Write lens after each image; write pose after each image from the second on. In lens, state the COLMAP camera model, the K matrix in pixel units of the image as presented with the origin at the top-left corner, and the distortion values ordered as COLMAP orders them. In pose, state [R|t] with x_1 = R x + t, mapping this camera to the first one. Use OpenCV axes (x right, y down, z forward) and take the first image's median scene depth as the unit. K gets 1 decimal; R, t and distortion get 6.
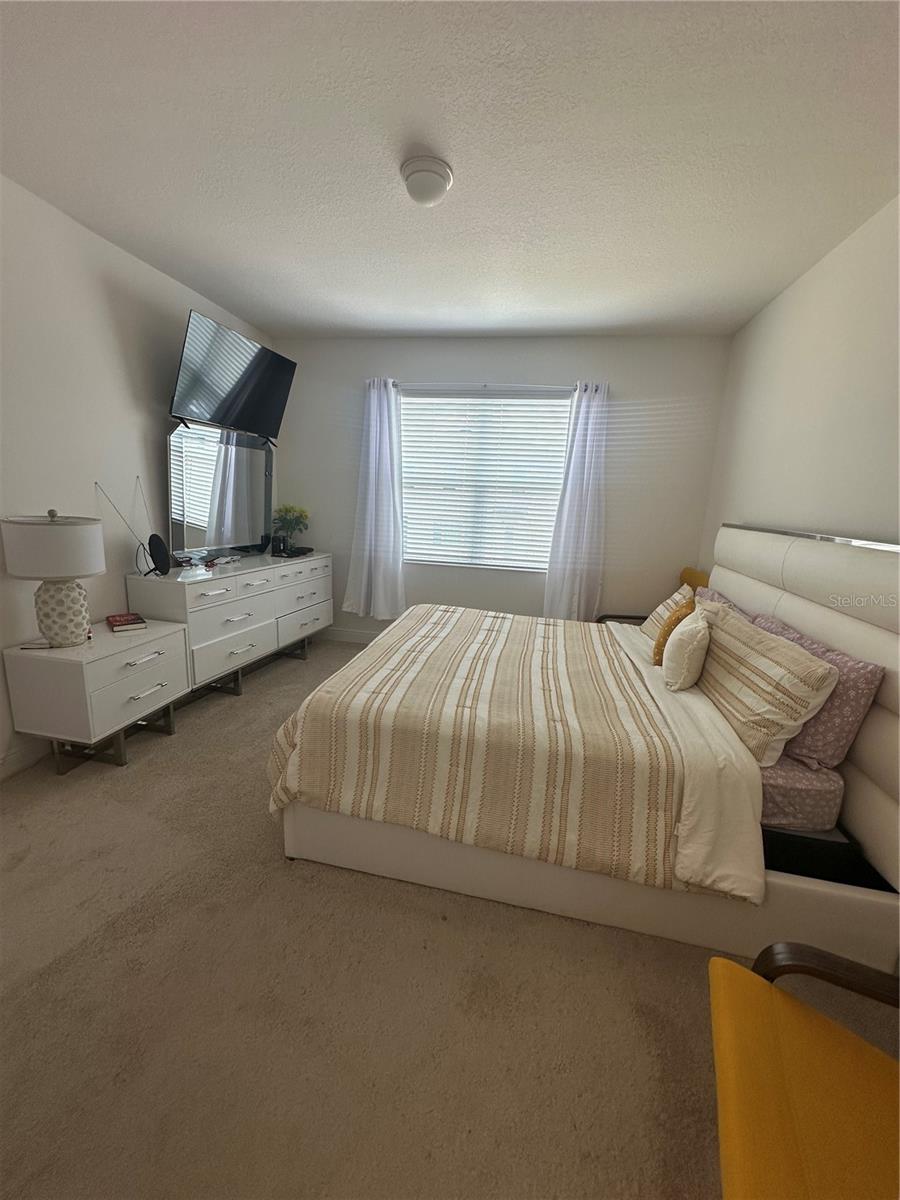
lens RADIAL K [[483.4, 0, 450.0], [0, 483.4, 600.0], [0, 0, 1]] dist [0.000132, -0.000032]
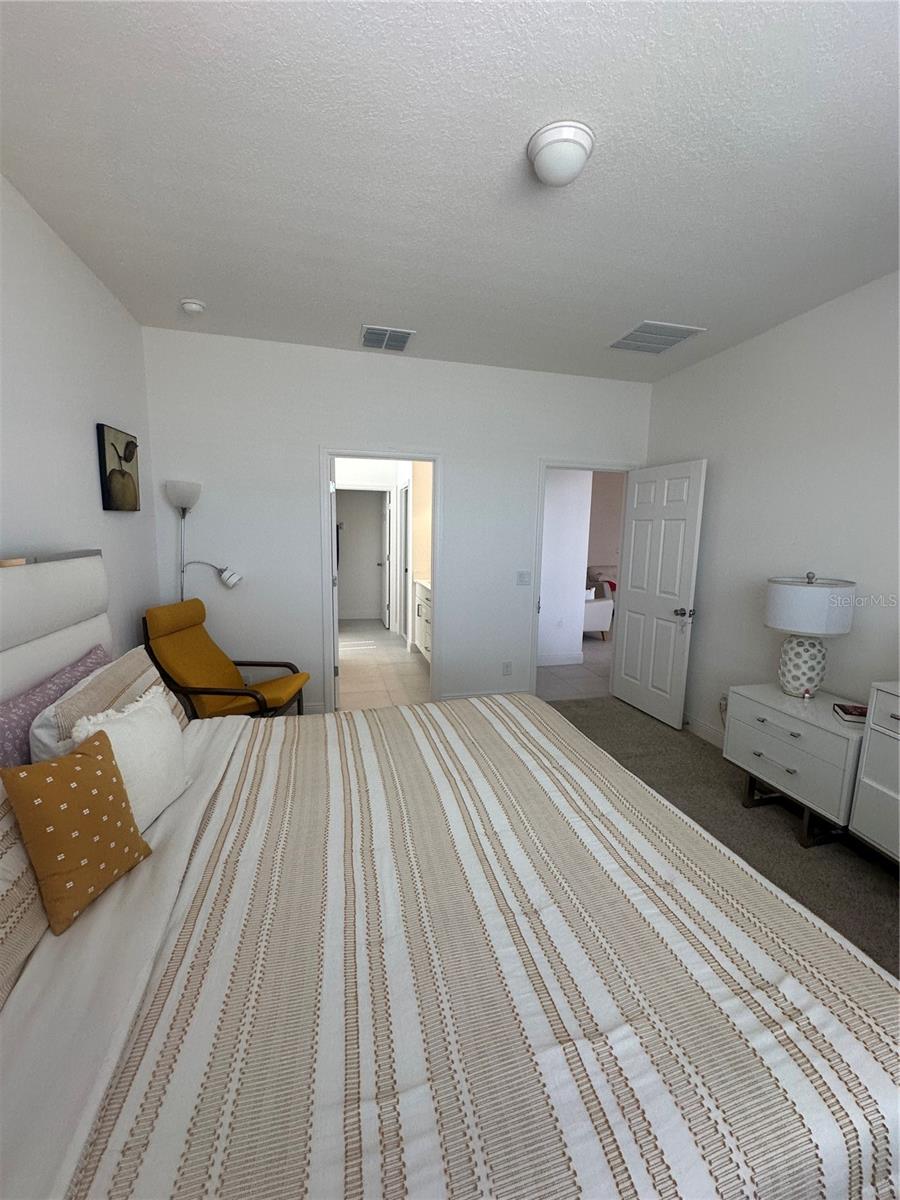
lens RADIAL K [[483.4, 0, 450.0], [0, 483.4, 600.0], [0, 0, 1]] dist [0.000132, -0.000032]
pose [[-0.908861, -0.003231, -0.417087, 0.408665], [-0.147074, 0.938224, 0.313218, -0.365361], [0.390309, 0.346014, -0.853190, 1.707496]]
